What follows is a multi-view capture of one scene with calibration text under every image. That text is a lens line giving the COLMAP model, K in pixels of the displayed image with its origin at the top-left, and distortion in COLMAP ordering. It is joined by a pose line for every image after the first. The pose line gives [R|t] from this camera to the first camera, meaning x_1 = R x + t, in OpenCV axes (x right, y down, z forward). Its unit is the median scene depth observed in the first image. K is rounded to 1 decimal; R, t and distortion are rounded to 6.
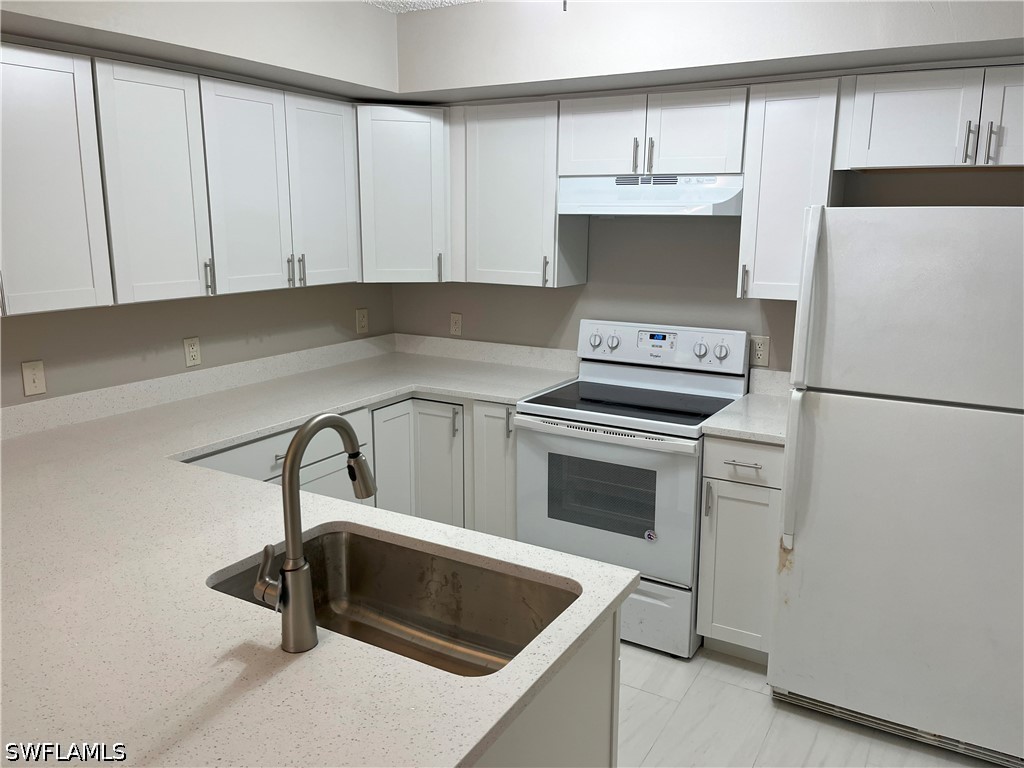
lens RADIAL K [[783.8, 0, 513.8], [0, 783.8, 377.9], [0, 0, 1]] dist [0.046399, -0.079949]
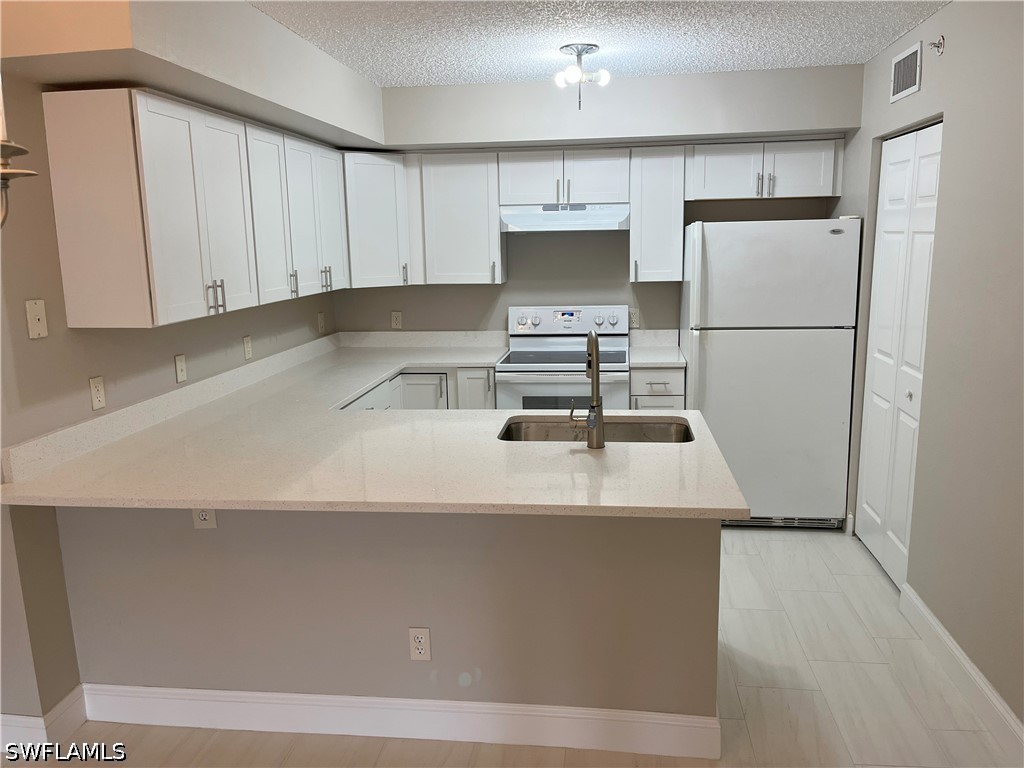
lens RADIAL K [[783.8, 0, 518.6], [0, 783.8, 380.2], [0, 0, 1]] dist [0.046399, -0.079949]
pose [[0.915876, -0.096084, 0.389794, -0.515095], [0.104810, 0.994492, -0.001124, 0.065864], [-0.387539, 0.041883, 0.920901, -0.319781]]
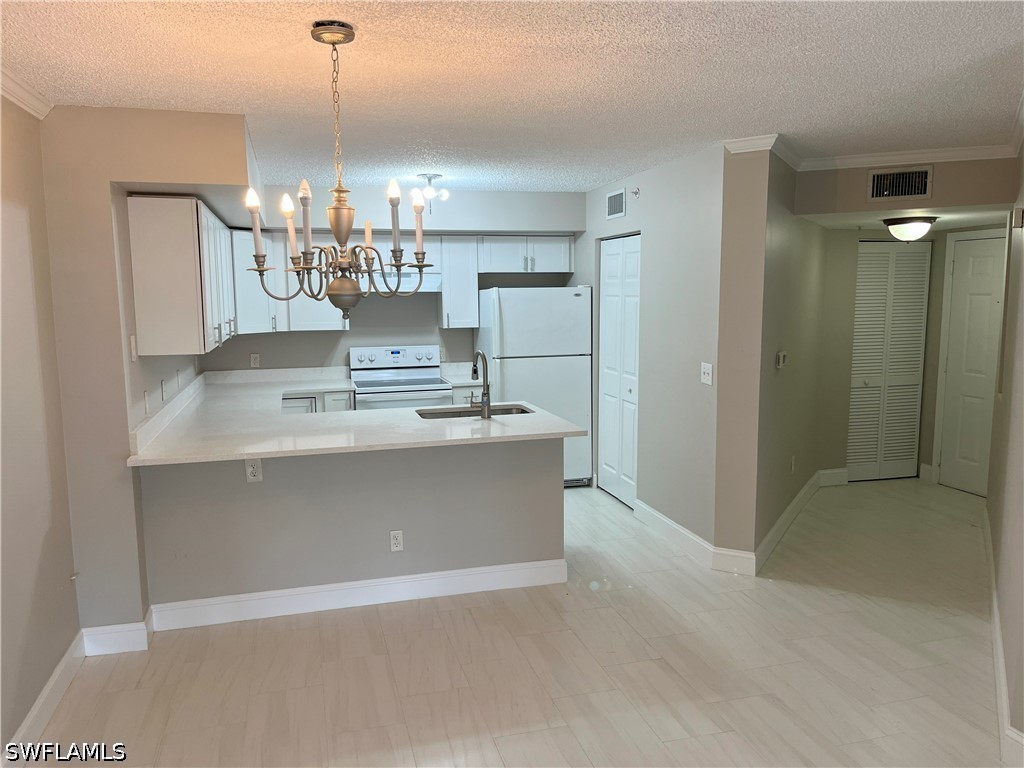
lens RADIAL K [[783.8, 0, 518.9], [0, 783.8, 389.1], [0, 0, 1]] dist [0.046399, -0.079949]
pose [[0.689748, -0.102202, 0.716800, -1.106979], [0.157698, 0.987427, -0.010958, 0.117693], [-0.706668, 0.120596, 0.697193, -0.630824]]
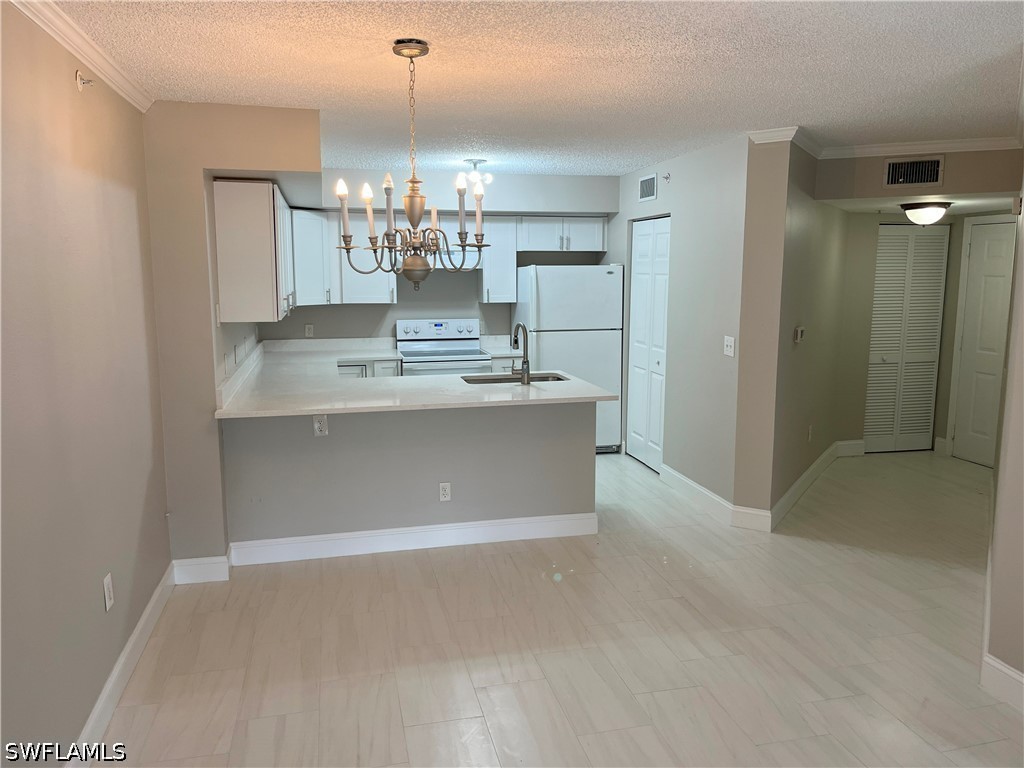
lens RADIAL K [[783.8, 0, 521.8], [0, 783.8, 377.7], [0, 0, 1]] dist [0.046399, -0.079949]
pose [[0.713628, -0.101722, 0.693100, -1.224050], [0.143428, 0.989658, -0.002431, 0.135339], [-0.685685, 0.101145, 0.720837, -0.714775]]
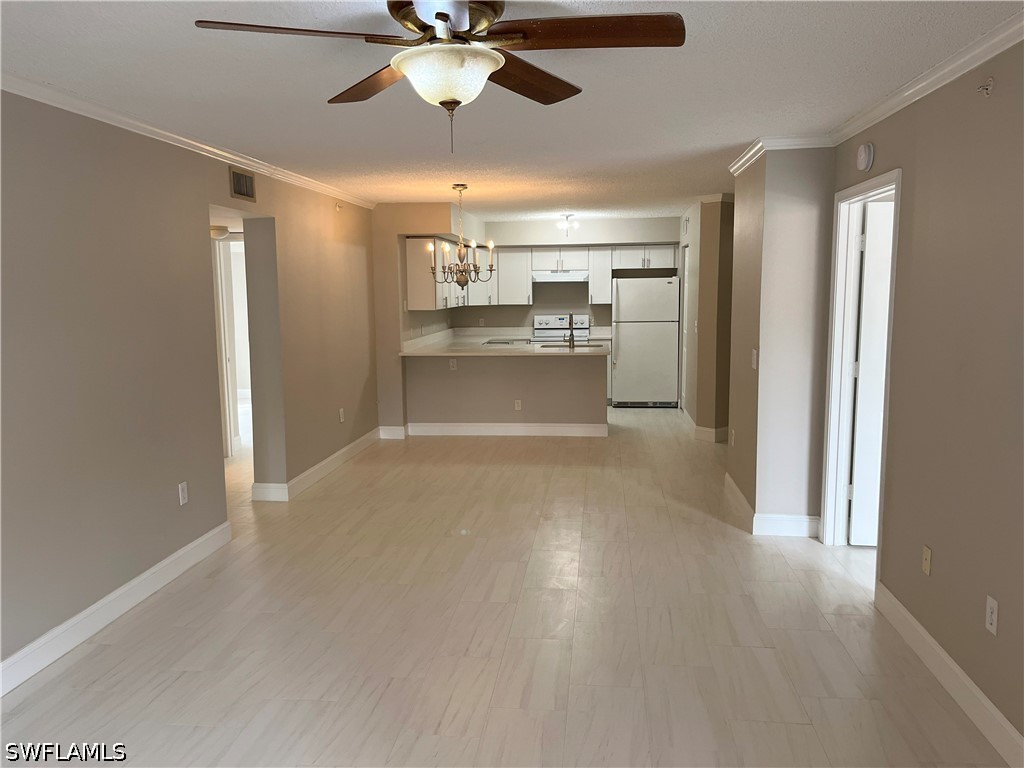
lens RADIAL K [[783.8, 0, 504.2], [0, 783.8, 380.2], [0, 0, 1]] dist [0.046399, -0.079949]
pose [[0.917376, -0.063760, 0.392882, -1.407630], [0.096671, 0.993222, -0.064537, 0.409471], [-0.386104, 0.097185, 0.917321, -1.966023]]
